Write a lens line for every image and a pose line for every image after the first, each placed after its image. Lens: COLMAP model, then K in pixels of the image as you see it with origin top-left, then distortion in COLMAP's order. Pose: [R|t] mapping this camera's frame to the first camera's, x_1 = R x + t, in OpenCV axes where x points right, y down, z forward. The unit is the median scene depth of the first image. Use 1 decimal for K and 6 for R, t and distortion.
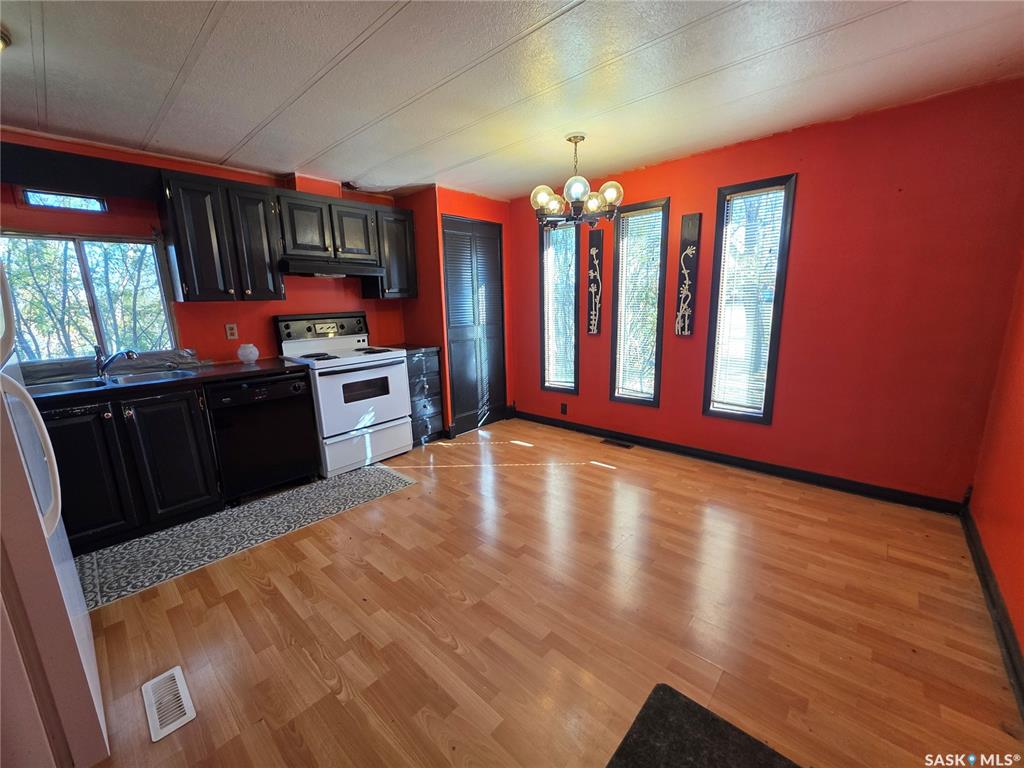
lens RADIAL K [[407.0, 0, 510.0], [0, 407.0, 385.2], [0, 0, 1]] dist [0.001767, -0.000242]
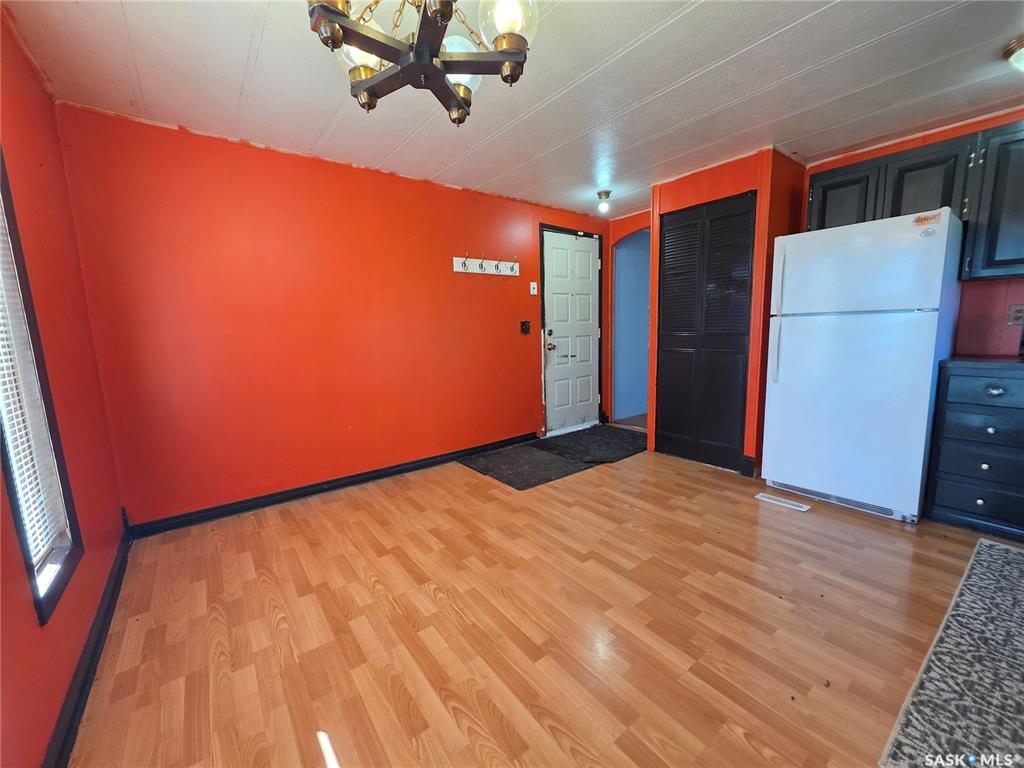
lens RADIAL K [[407.0, 0, 504.1], [0, 407.0, 385.1], [0, 0, 1]] dist [0.001767, -0.000242]
pose [[-0.980185, 0.024179, 0.196602, 0.016536], [0.089783, 0.938944, 0.332149, -0.224227], [-0.176567, 0.343219, -0.922510, 1.325608]]
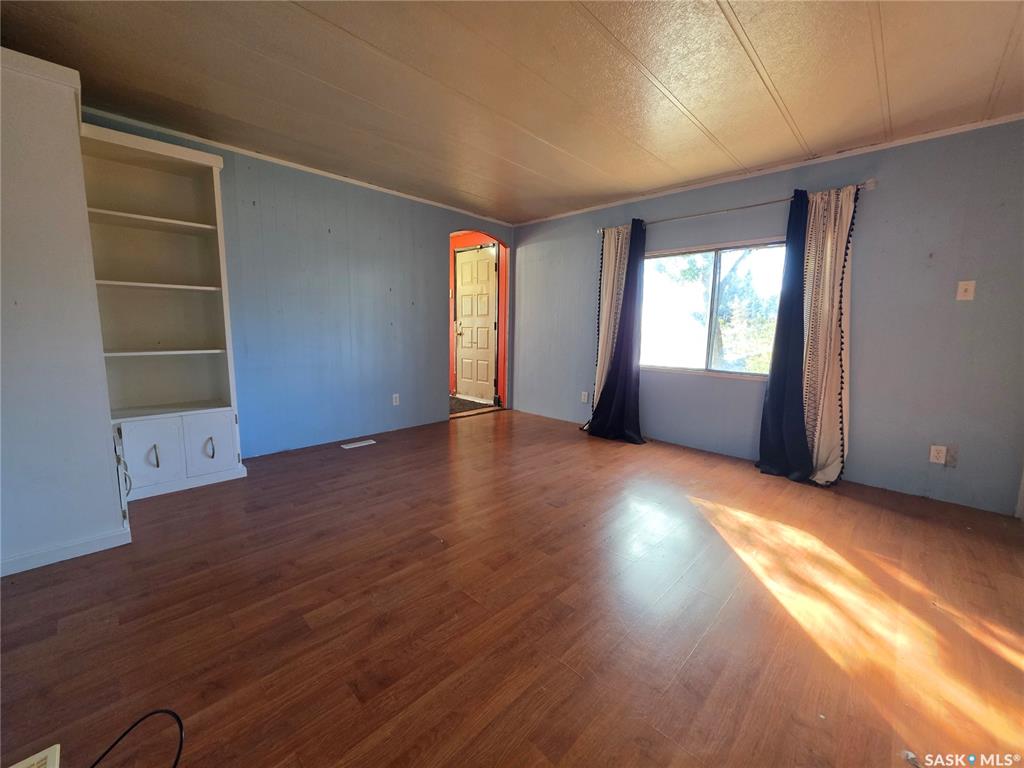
lens RADIAL K [[407.0, 0, 508.7], [0, 407.0, 382.4], [0, 0, 1]] dist [0.001767, -0.000242]
pose [[0.042616, -0.110739, 0.992935, -1.881476], [0.187706, 0.977028, 0.100908, 0.216779], [-0.981300, 0.182080, 0.062423, -0.387309]]
